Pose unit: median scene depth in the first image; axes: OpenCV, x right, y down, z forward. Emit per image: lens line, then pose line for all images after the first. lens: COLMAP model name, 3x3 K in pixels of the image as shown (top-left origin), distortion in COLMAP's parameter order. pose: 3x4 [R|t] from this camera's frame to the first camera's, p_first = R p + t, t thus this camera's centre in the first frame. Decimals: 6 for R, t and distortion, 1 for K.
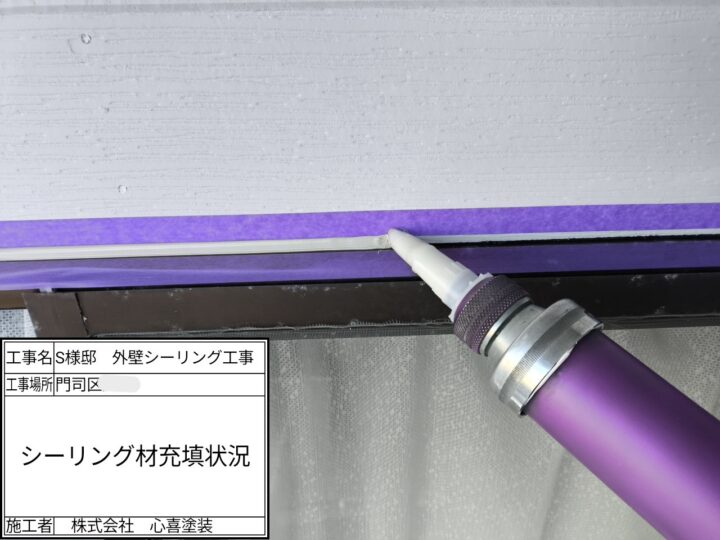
lens RADIAL K [[492.2, 0, 352.6], [0, 492.2, 269.9], [0, 0, 1]] dist [0.059596, -0.127481]
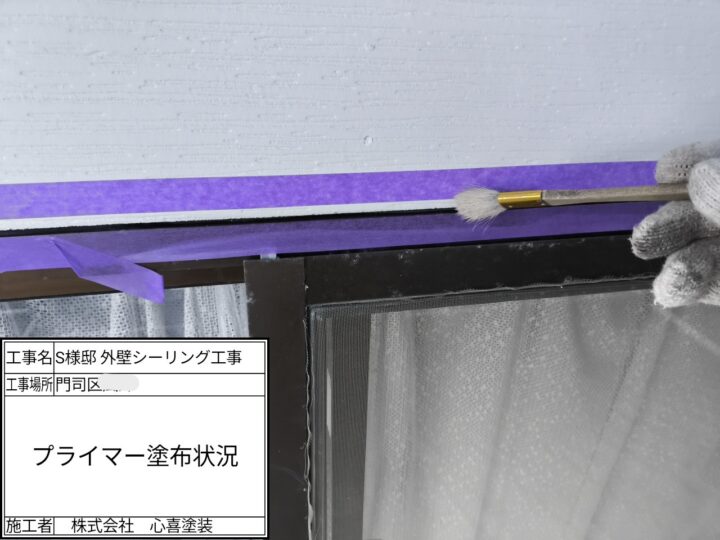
lens RADIAL K [[484.1, 0, 363.8], [0, 484.1, 271.0], [0, 0, 1]] dist [0.089020, -0.171543]
pose [[0.988026, -0.044436, 0.147749, -0.587590], [0.044842, 0.998994, 0.000586, 0.075802], [-0.147627, 0.006047, 0.989025, 0.101096]]
